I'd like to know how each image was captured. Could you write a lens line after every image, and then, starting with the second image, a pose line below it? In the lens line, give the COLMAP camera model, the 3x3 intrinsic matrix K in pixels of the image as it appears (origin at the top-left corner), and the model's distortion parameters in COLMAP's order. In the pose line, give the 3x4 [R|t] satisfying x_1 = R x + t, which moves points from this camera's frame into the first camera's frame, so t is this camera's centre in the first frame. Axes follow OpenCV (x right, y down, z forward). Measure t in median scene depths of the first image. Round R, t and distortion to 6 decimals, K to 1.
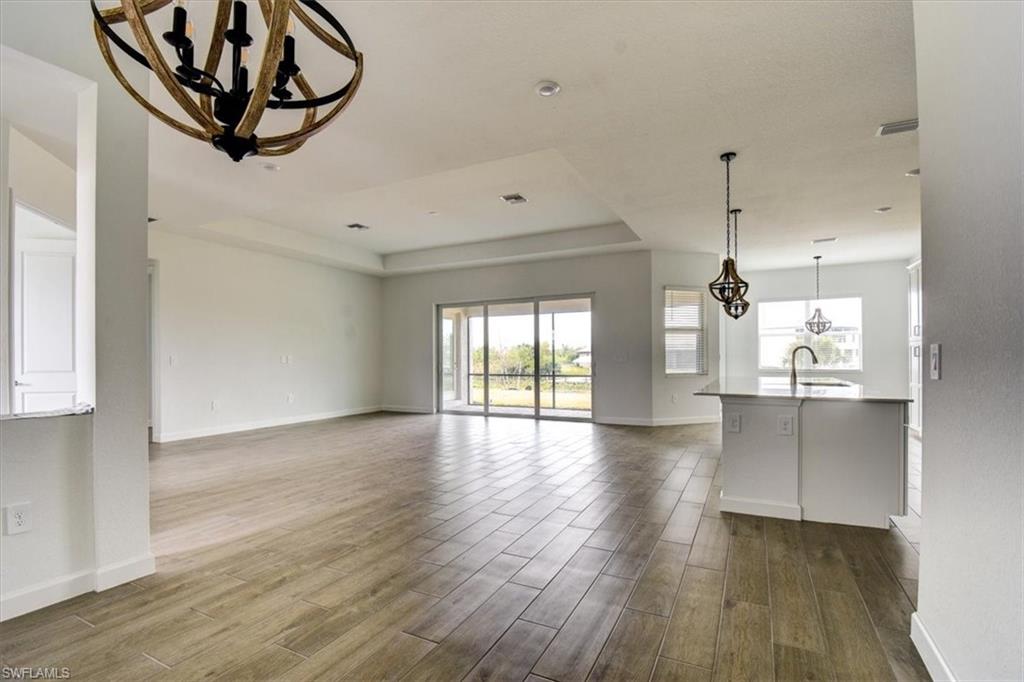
lens RADIAL K [[456.3, 0, 511.5], [0, 456.3, 357.4], [0, 0, 1]] dist [0.000482, -0.014336]
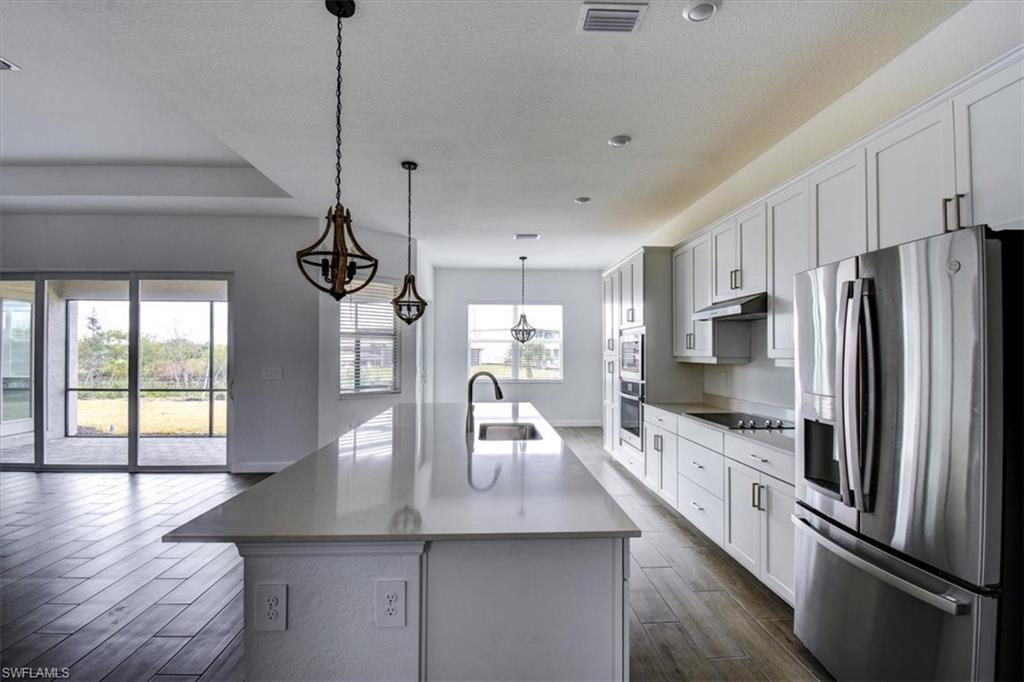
lens RADIAL K [[450.6, 0, 512.0], [0, 450.6, 341.0], [0, 0, 1]] dist [0.000213, -0.013885]
pose [[0.858296, 0.021704, 0.512695, 0.195176], [-0.008062, 0.999552, -0.028818, -0.028537], [-0.513091, 0.020601, 0.858087, 0.241735]]
